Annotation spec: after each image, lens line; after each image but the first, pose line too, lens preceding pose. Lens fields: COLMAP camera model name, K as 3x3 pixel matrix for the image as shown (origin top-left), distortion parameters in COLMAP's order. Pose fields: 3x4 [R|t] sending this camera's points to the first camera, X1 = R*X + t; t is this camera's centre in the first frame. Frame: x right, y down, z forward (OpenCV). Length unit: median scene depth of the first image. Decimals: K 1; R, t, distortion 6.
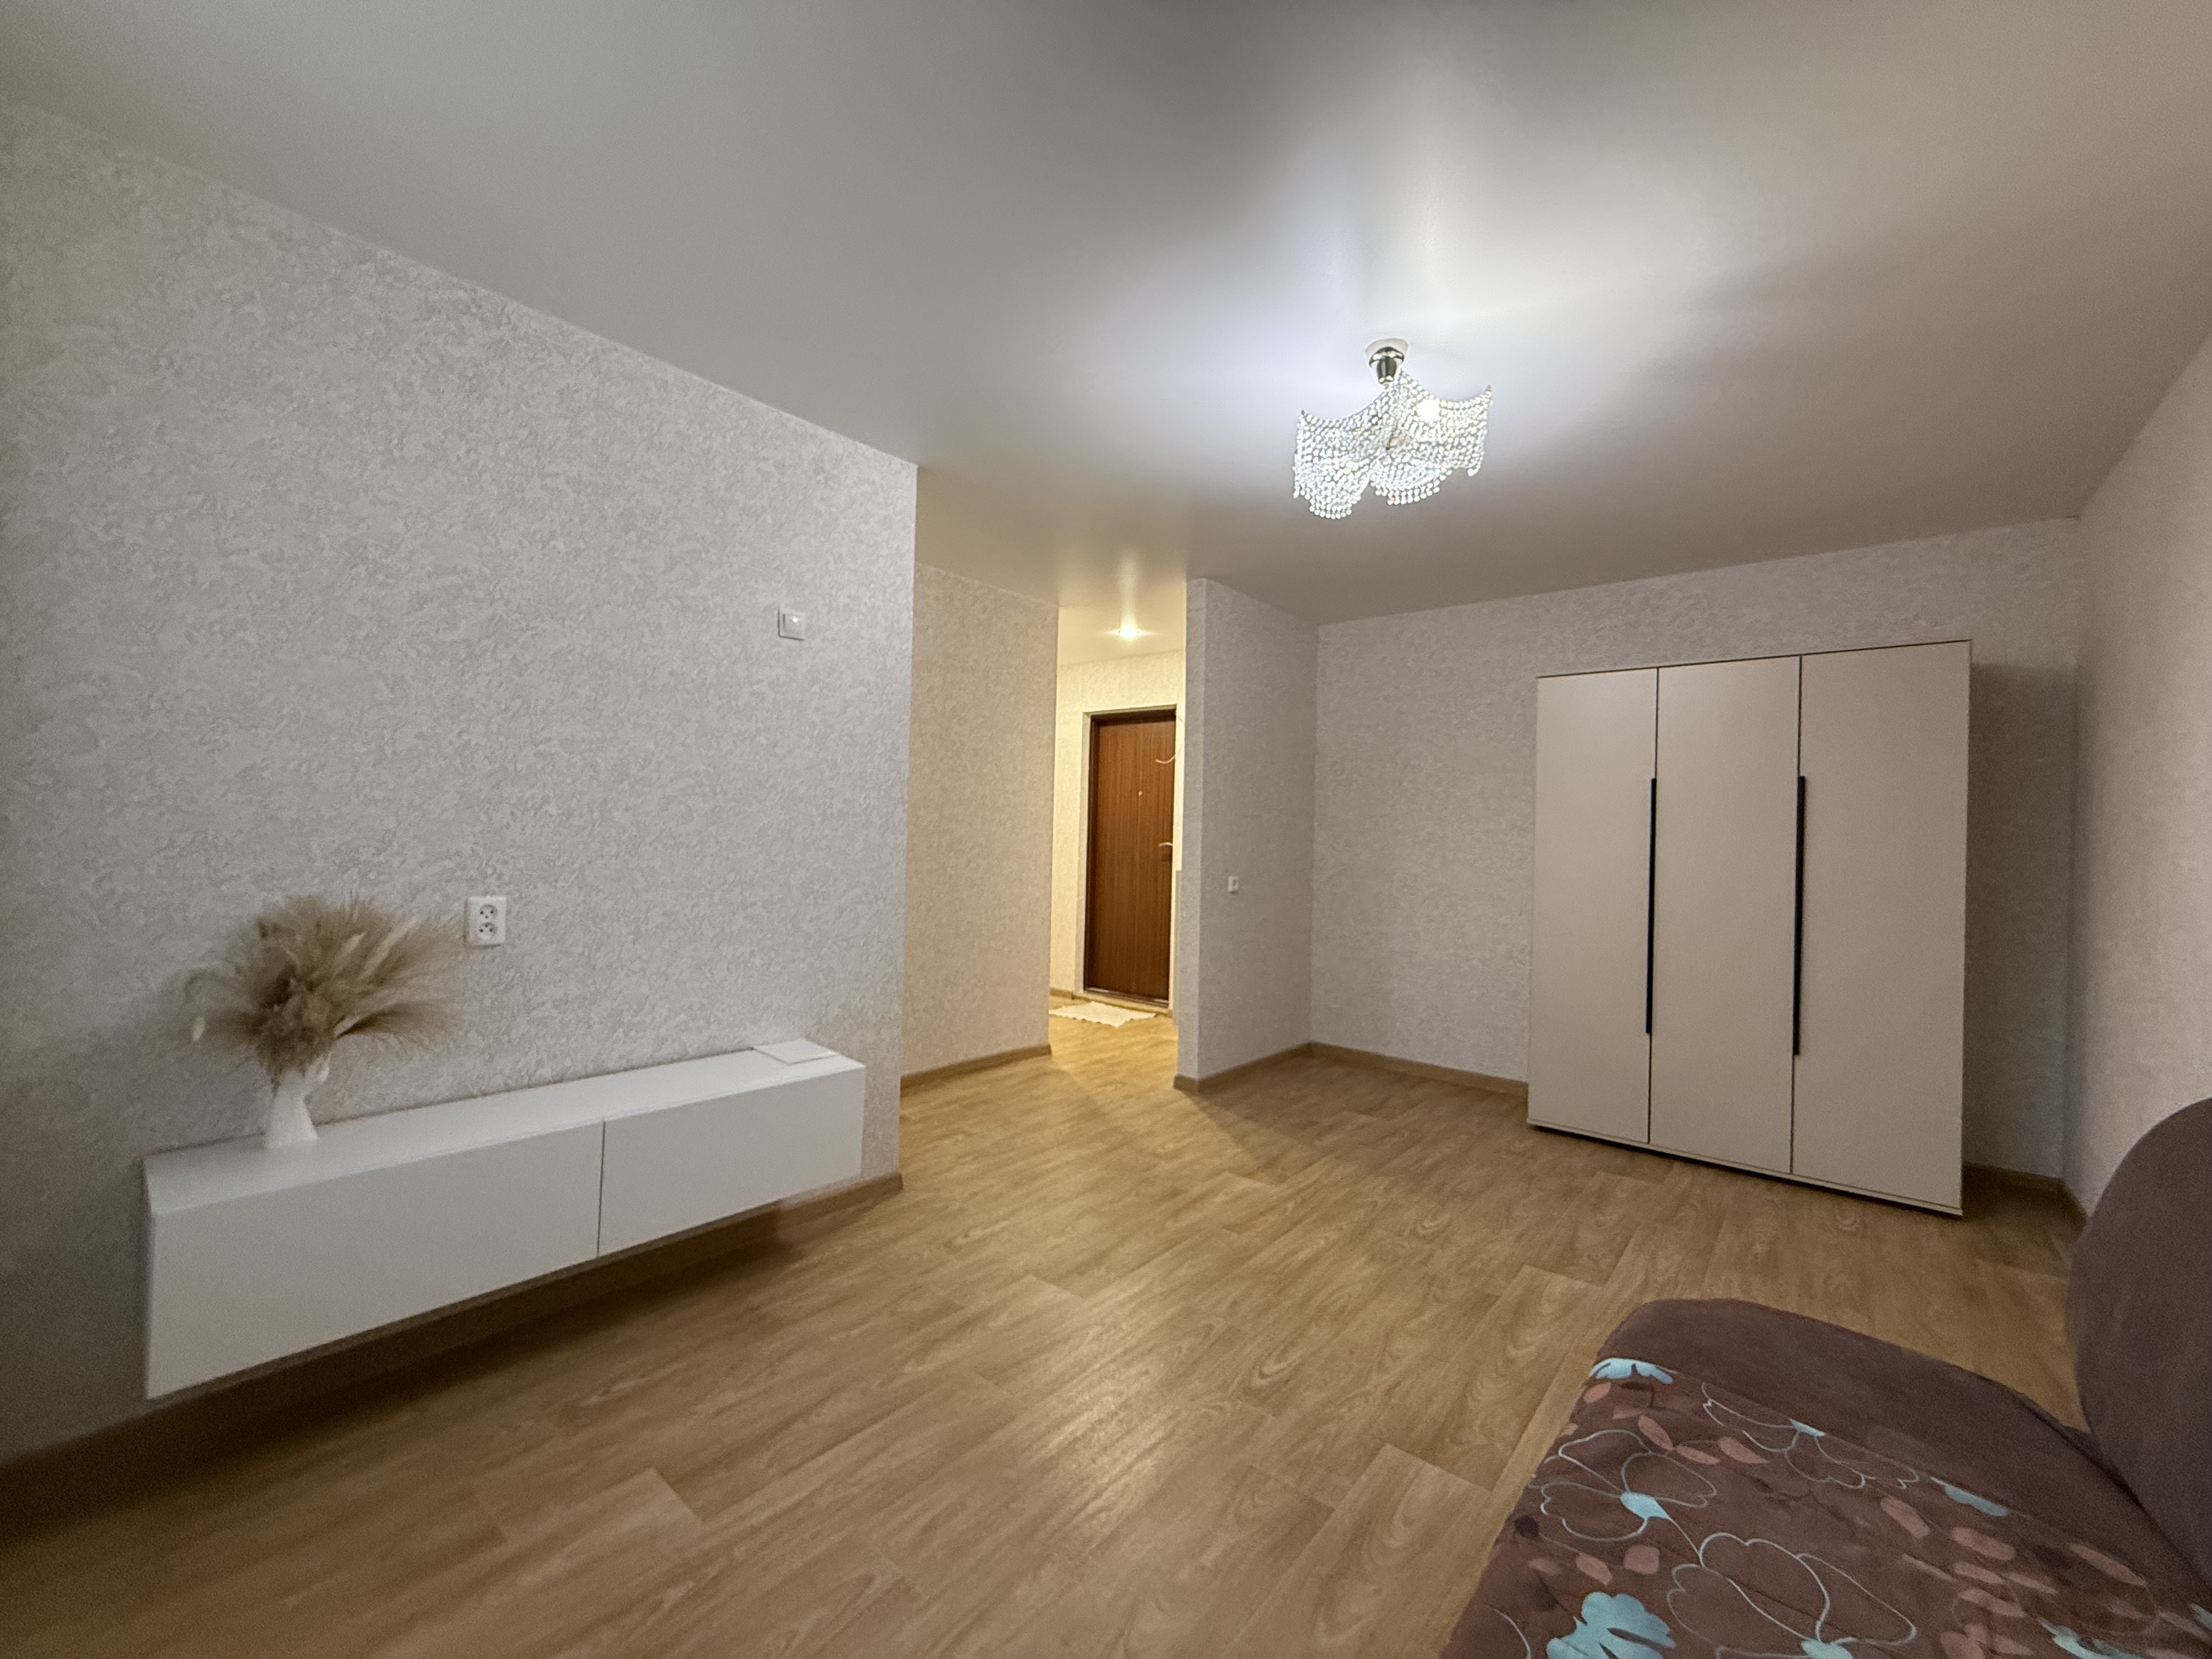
lens RADIAL K [[891.6, 0, 1090.3], [0, 891.6, 824.9], [0, 0, 1]] dist [0.002752, -0.000564]
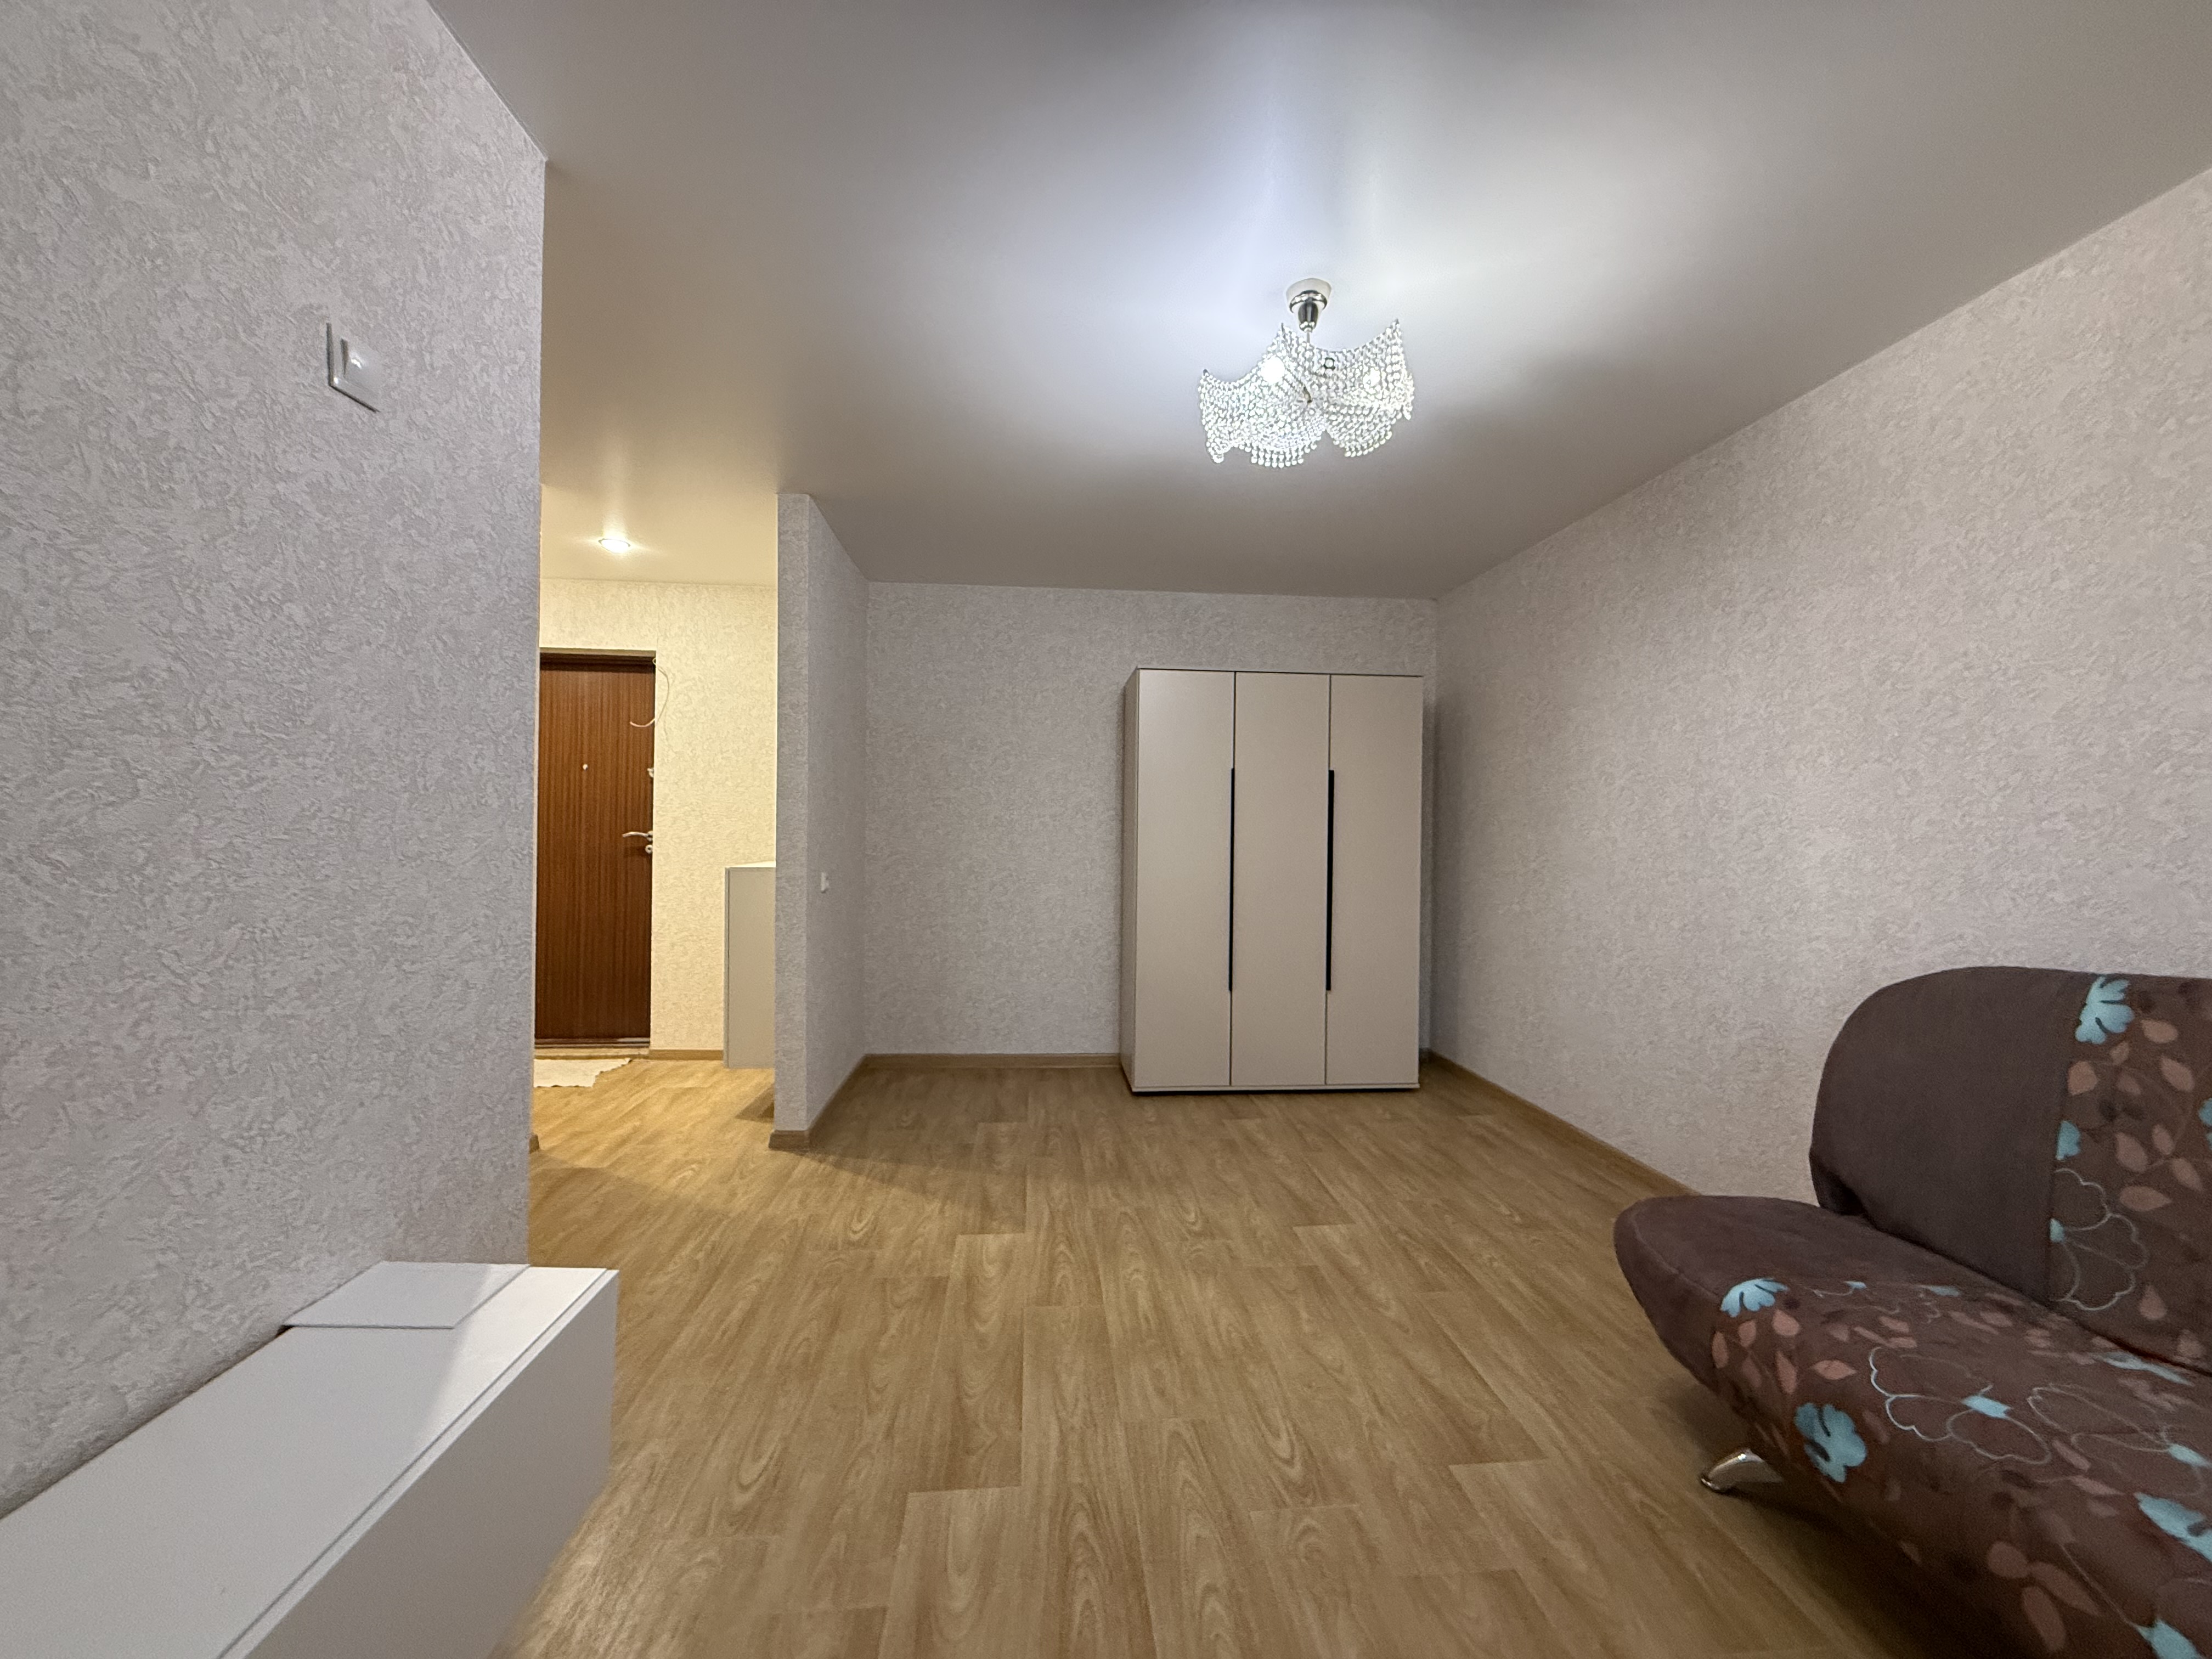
lens RADIAL K [[891.6, 0, 1088.4], [0, 891.6, 826.1], [0, 0, 1]] dist [0.002752, -0.000564]
pose [[0.704947, -0.014035, 0.709121, -0.338126], [-0.000002, 0.999804, 0.019790, -0.000442], [-0.709260, -0.013952, 0.704809, 0.348892]]
